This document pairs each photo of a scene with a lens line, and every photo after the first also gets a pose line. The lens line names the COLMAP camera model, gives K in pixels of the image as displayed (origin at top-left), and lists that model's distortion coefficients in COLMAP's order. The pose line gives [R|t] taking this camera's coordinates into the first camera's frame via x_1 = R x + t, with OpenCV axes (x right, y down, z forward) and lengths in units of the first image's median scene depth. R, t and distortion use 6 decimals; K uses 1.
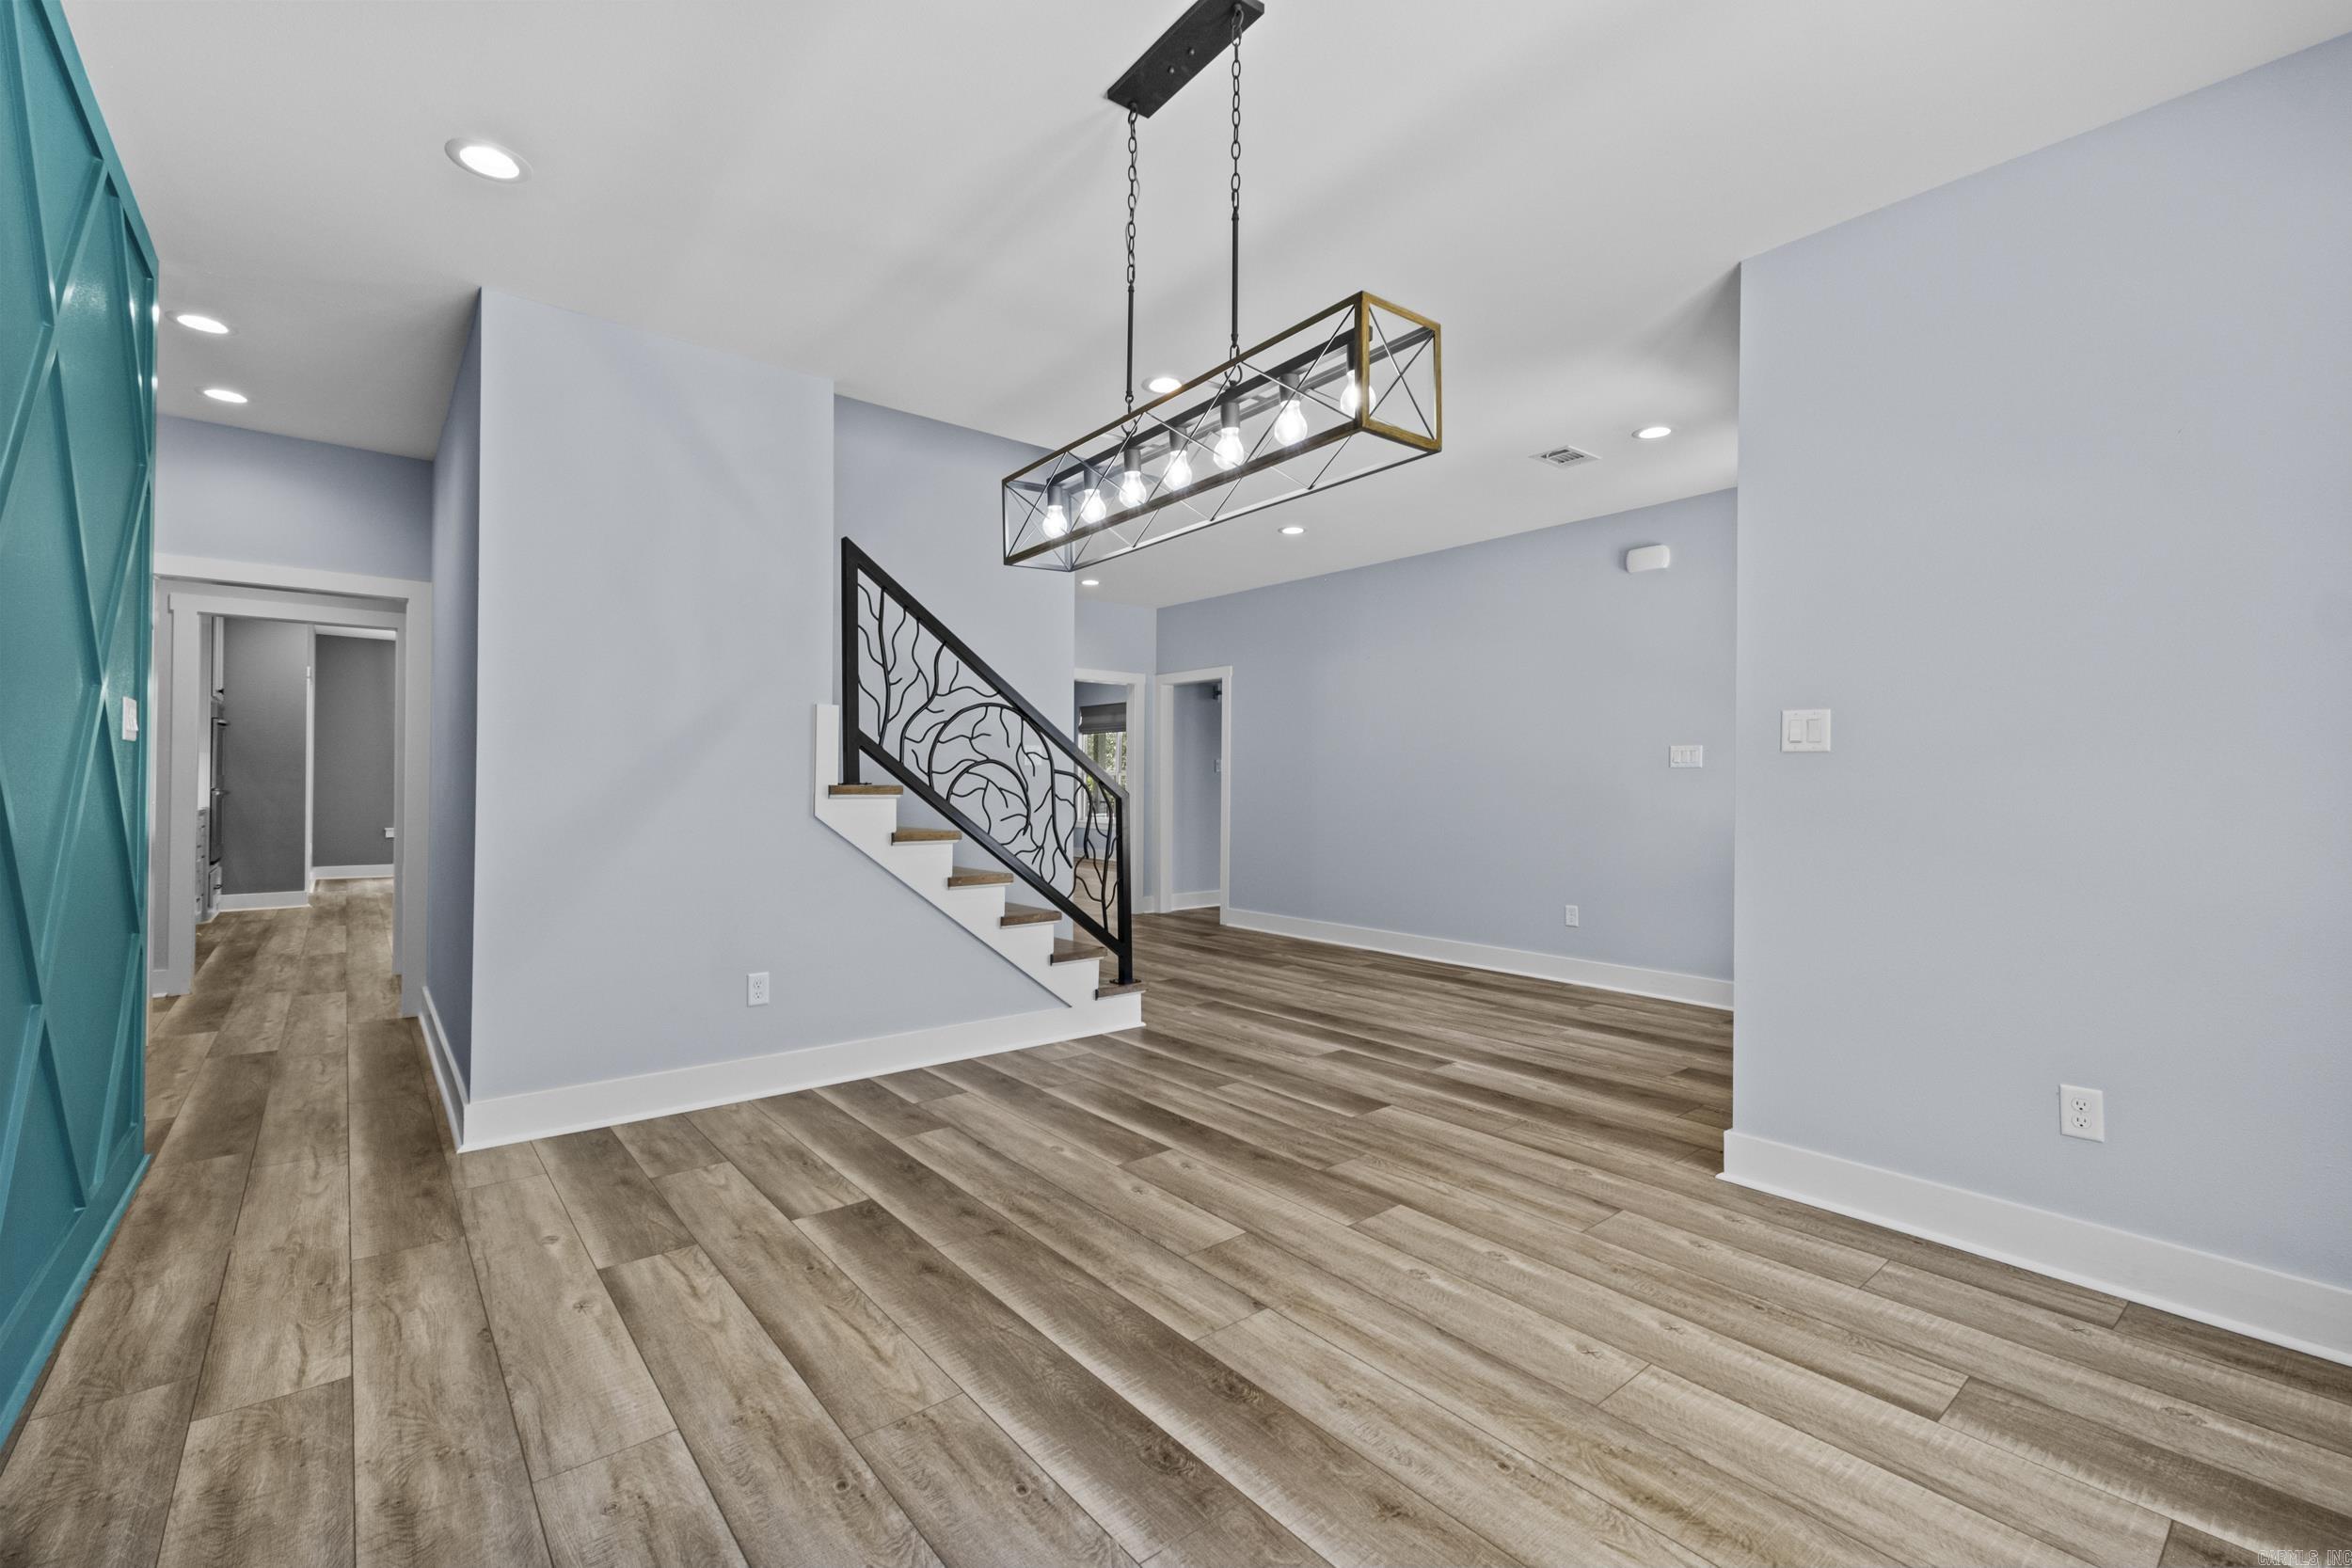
lens RADIAL K [[1015.6, 0, 1172.1], [0, 1015.6, 782.4], [0, 0, 1]] dist [0.006970, 0.001421]
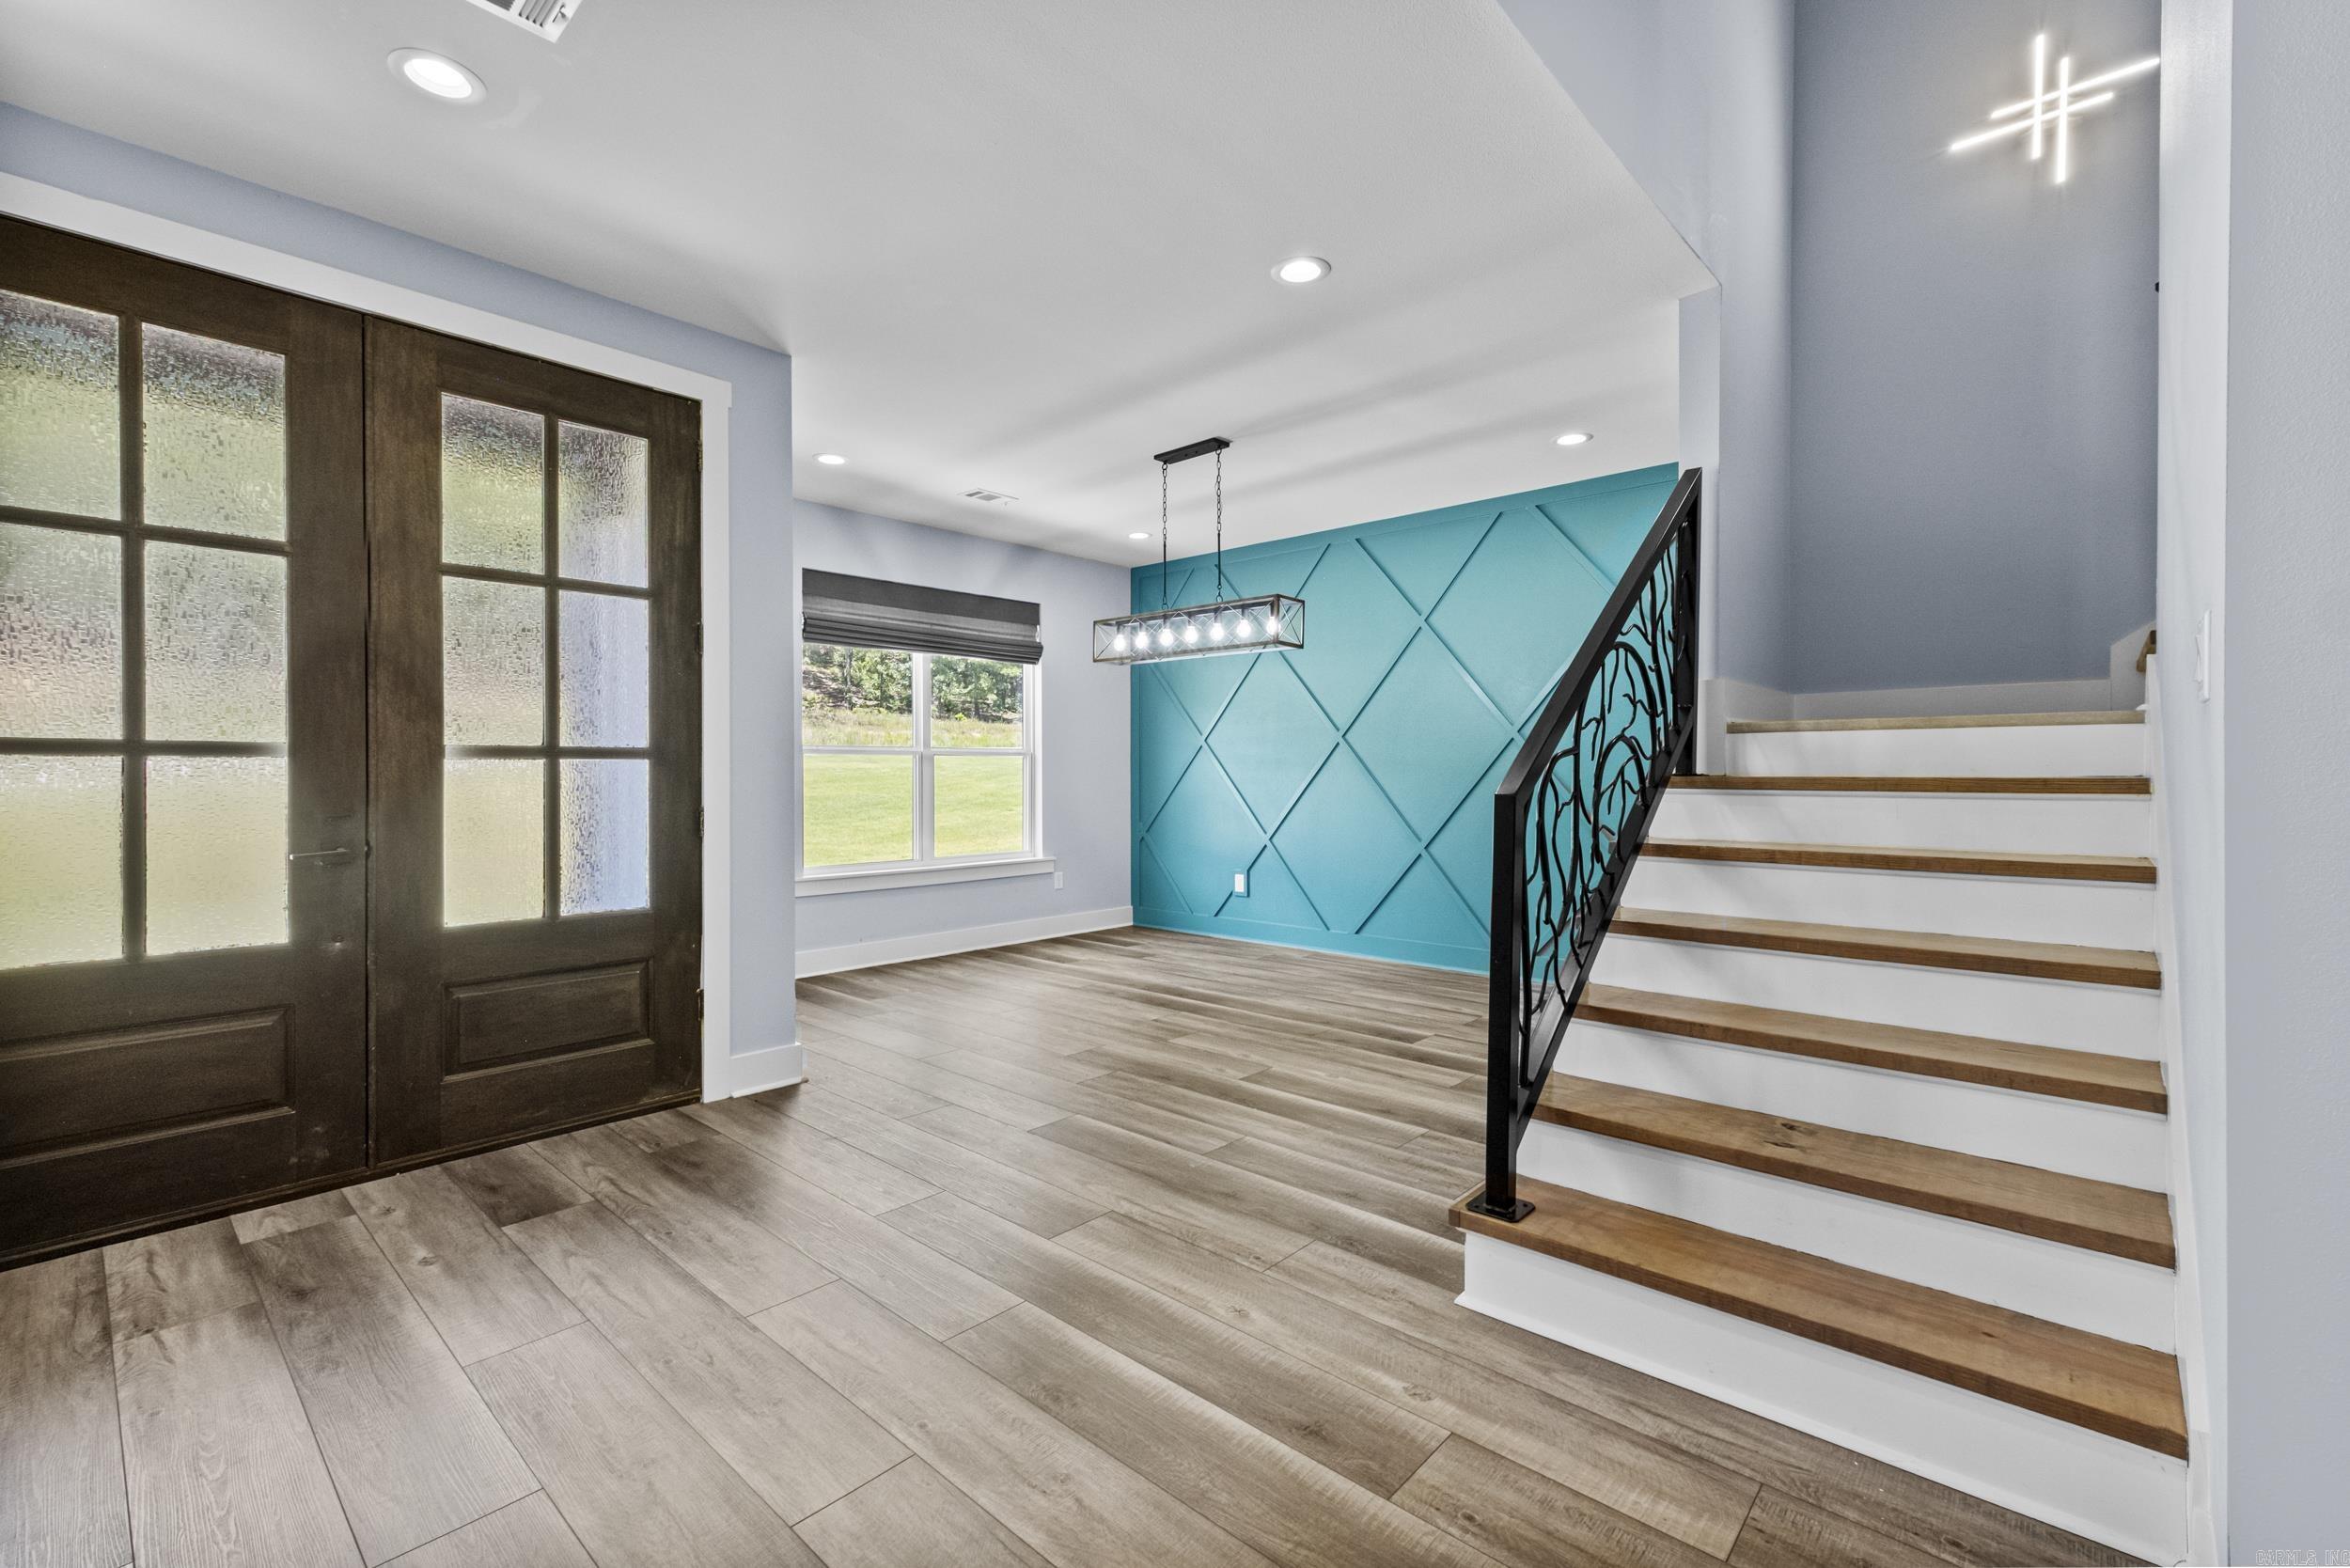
lens RADIAL K [[1014.9, 0, 1181.8], [0, 1014.9, 775.7], [0, 0, 1]] dist [0.006970, 0.001421]
pose [[-0.987789, -0.005043, -0.155715, 0.249472], [-0.005044, 0.999987, -0.000391, 0.005419], [0.155715, 0.000399, -0.987802, 2.130901]]
